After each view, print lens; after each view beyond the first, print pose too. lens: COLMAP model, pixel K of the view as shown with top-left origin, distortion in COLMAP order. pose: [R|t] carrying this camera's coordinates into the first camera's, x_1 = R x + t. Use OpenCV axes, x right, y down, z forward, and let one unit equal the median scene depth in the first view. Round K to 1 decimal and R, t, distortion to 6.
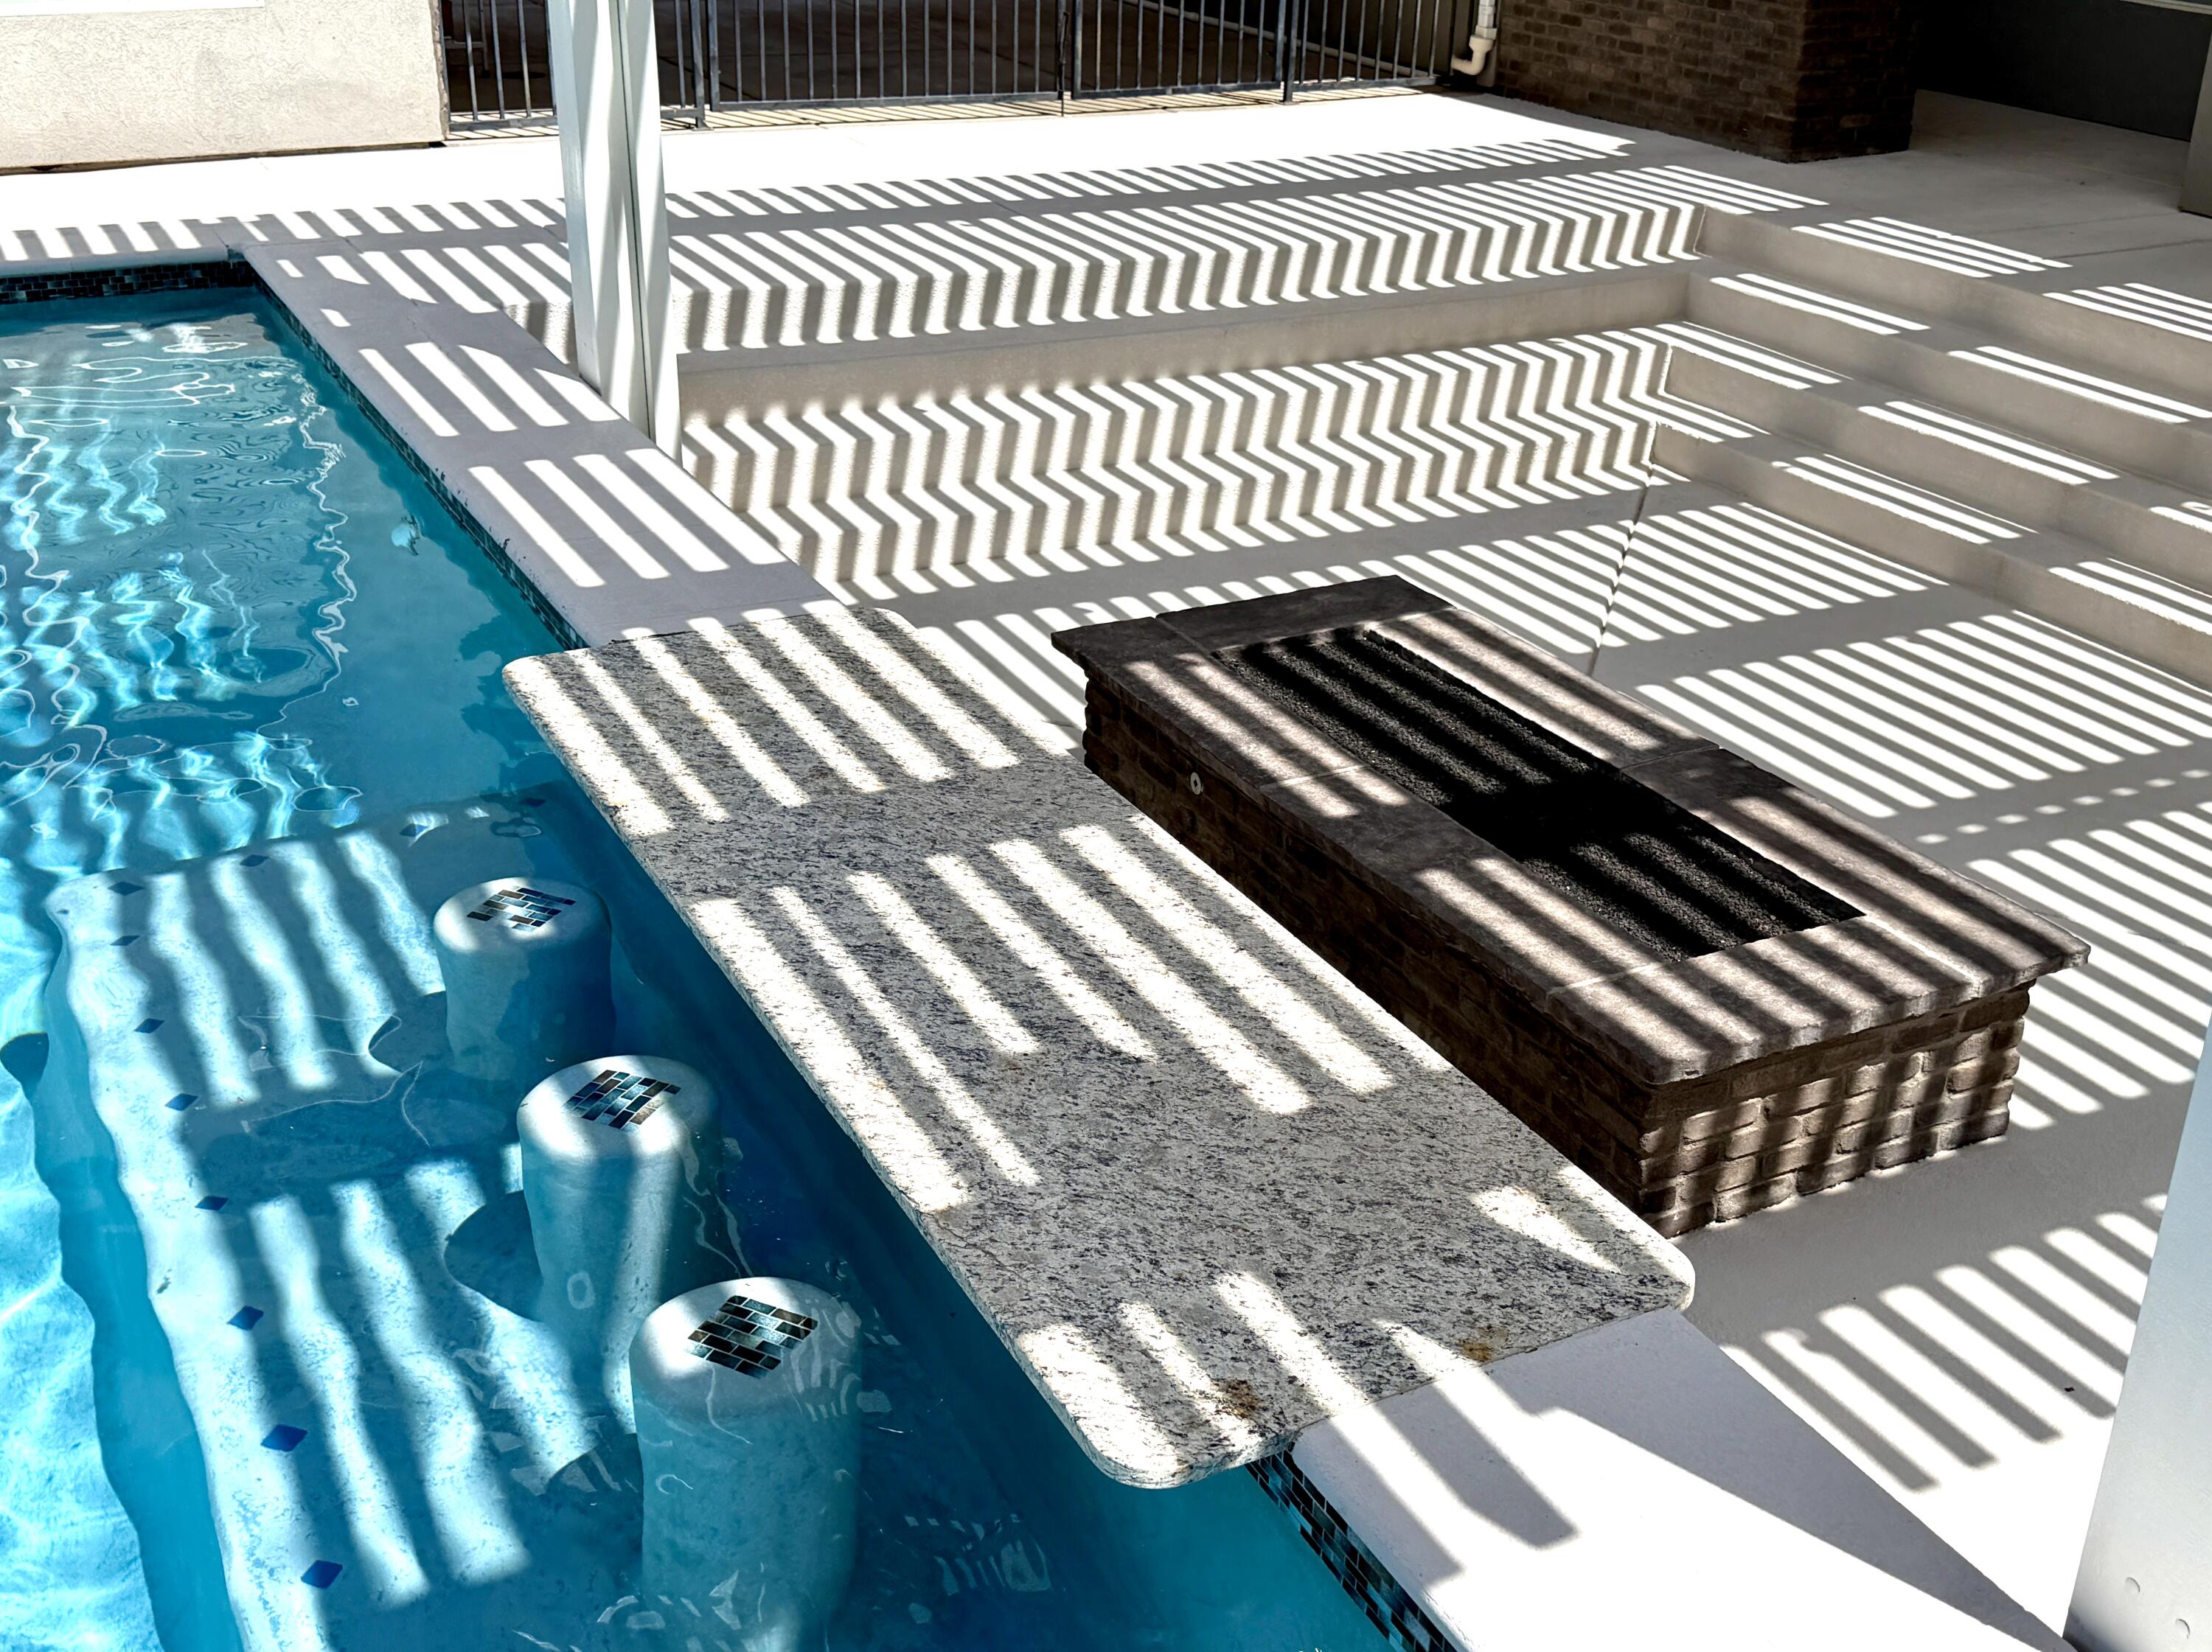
lens RADIAL K [[2414.8, 0, 1010.5], [0, 2414.8, 677.0], [0, 0, 1]] dist [0.178245, 0.000000]
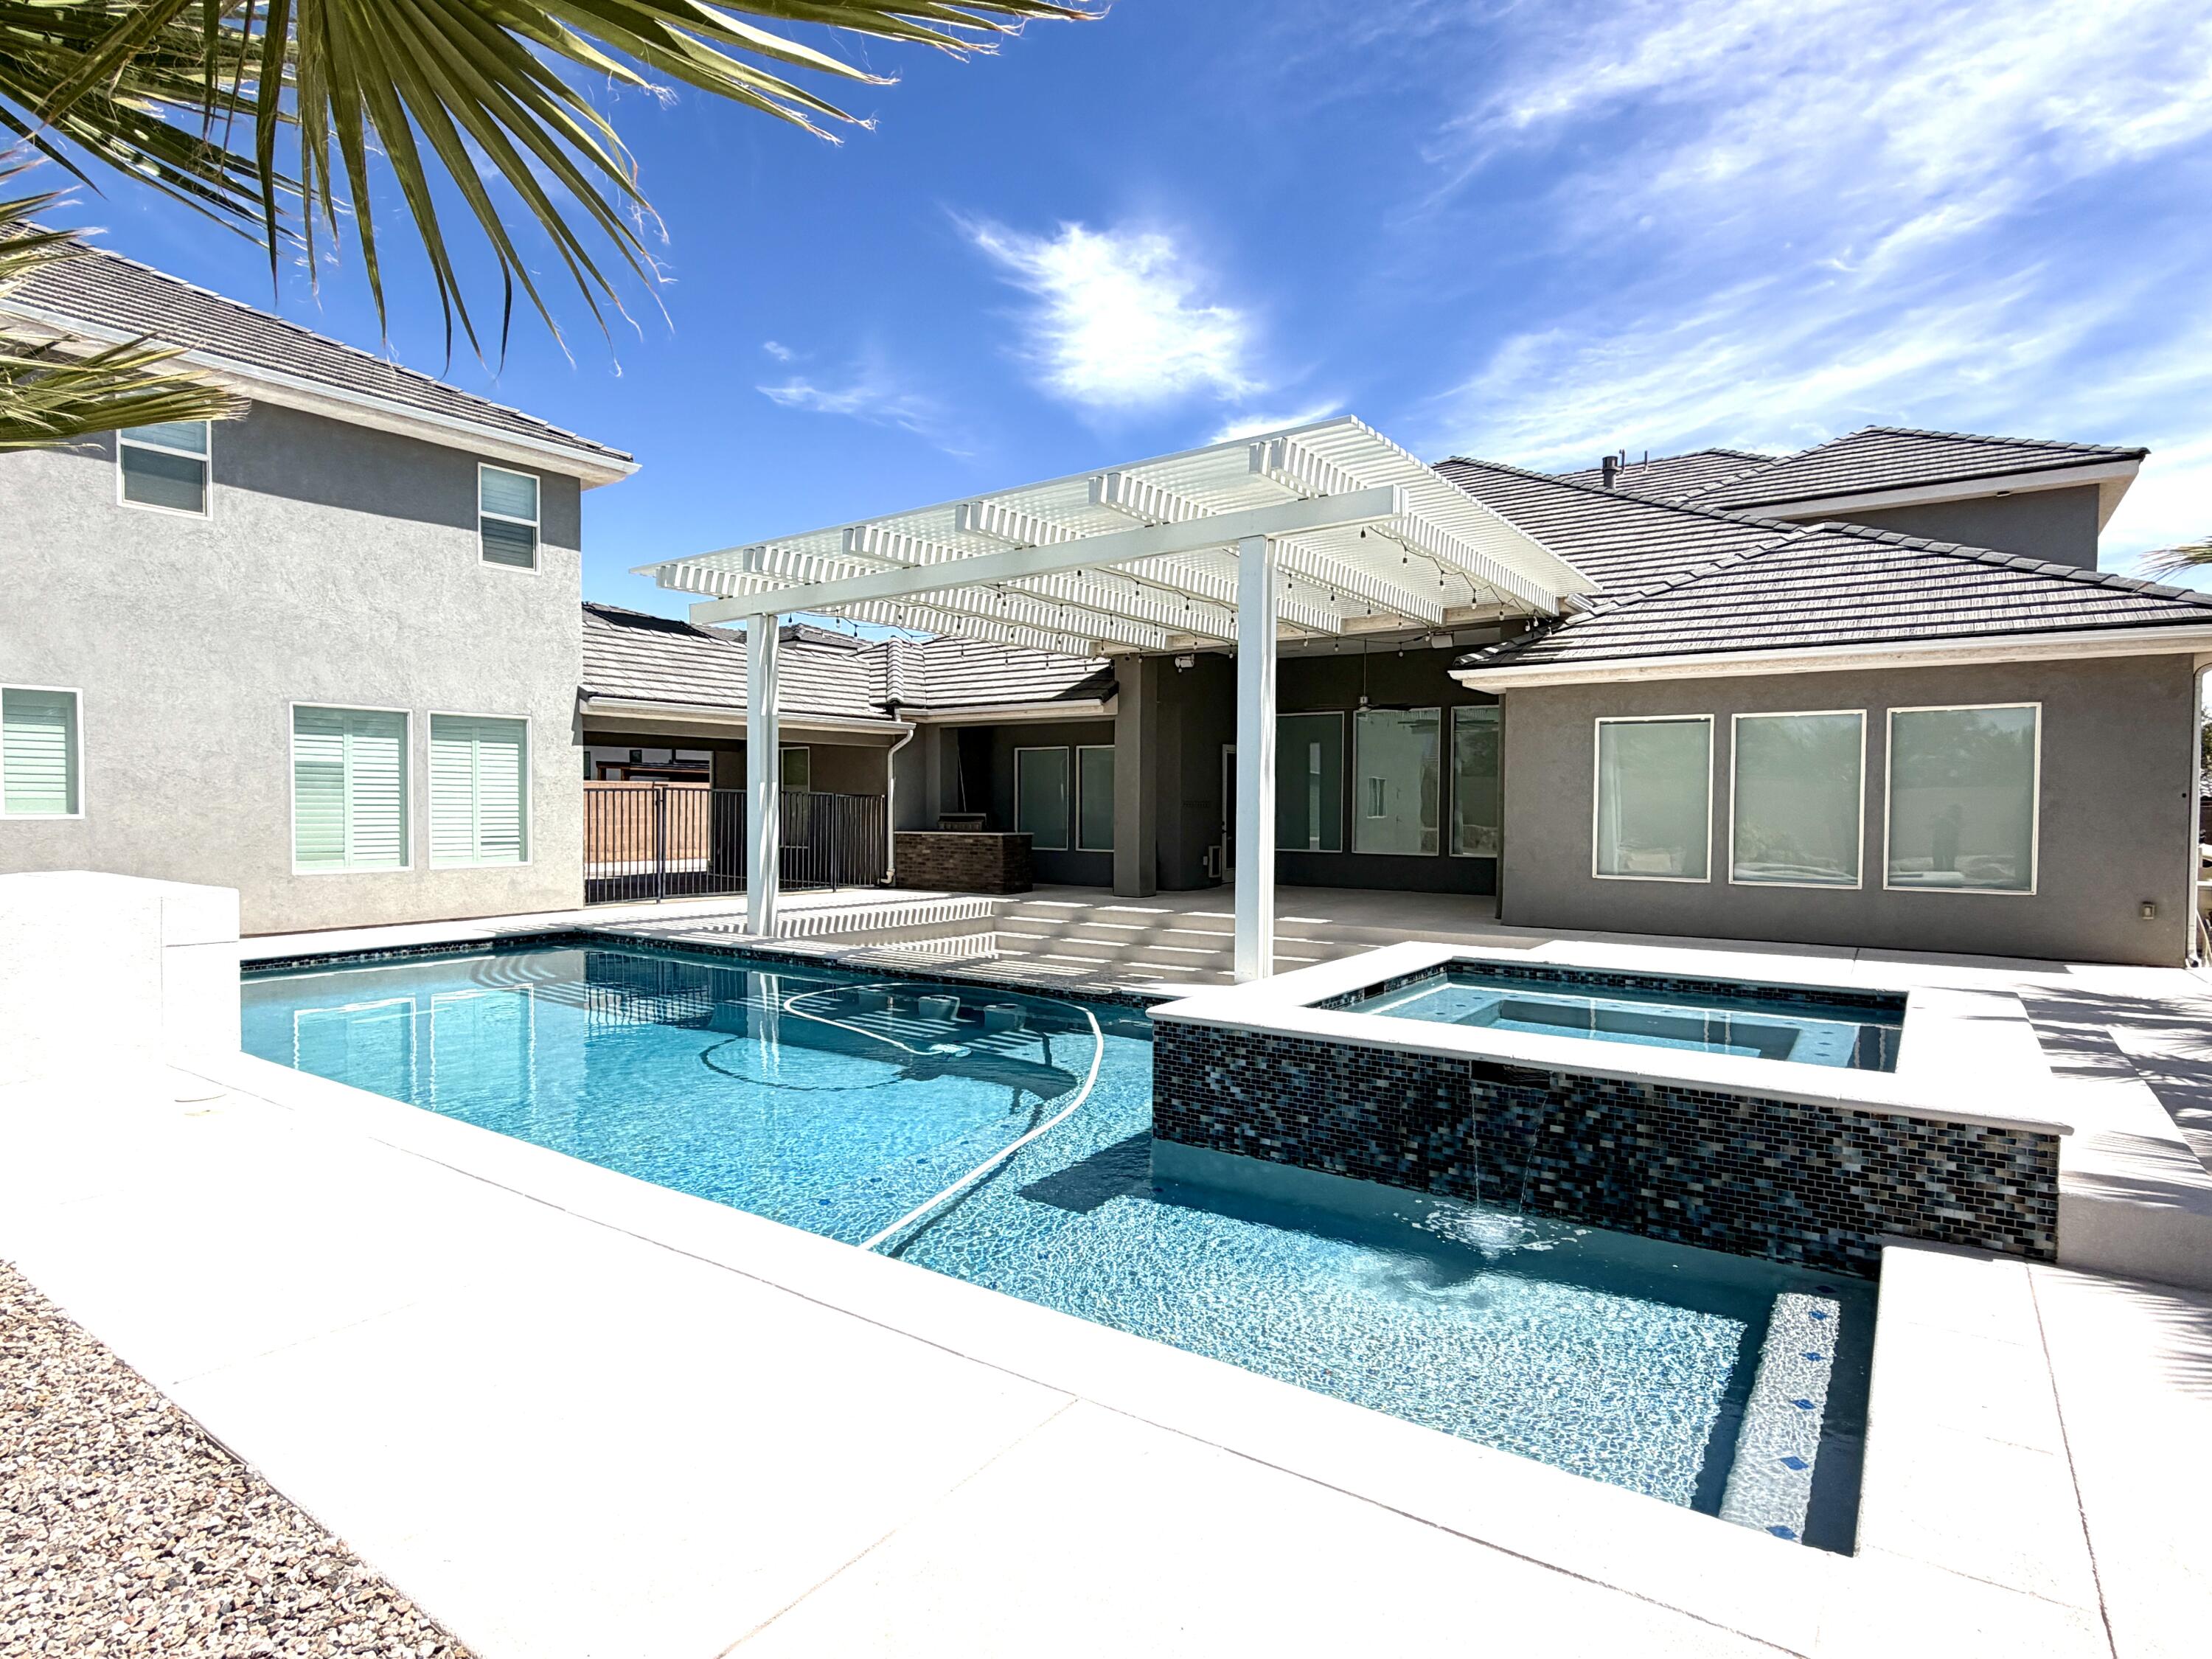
lens RADIAL K [[1172.4, 0, 1111.3], [0, 1172.4, 833.8], [0, 0, 1]] dist [-0.004682, -0.002245]
pose [[0.874138, -0.019650, 0.485281, -0.787181], [0.177019, 0.943340, -0.280667, 0.450852], [-0.452269, 0.331246, 0.828087, -1.042821]]
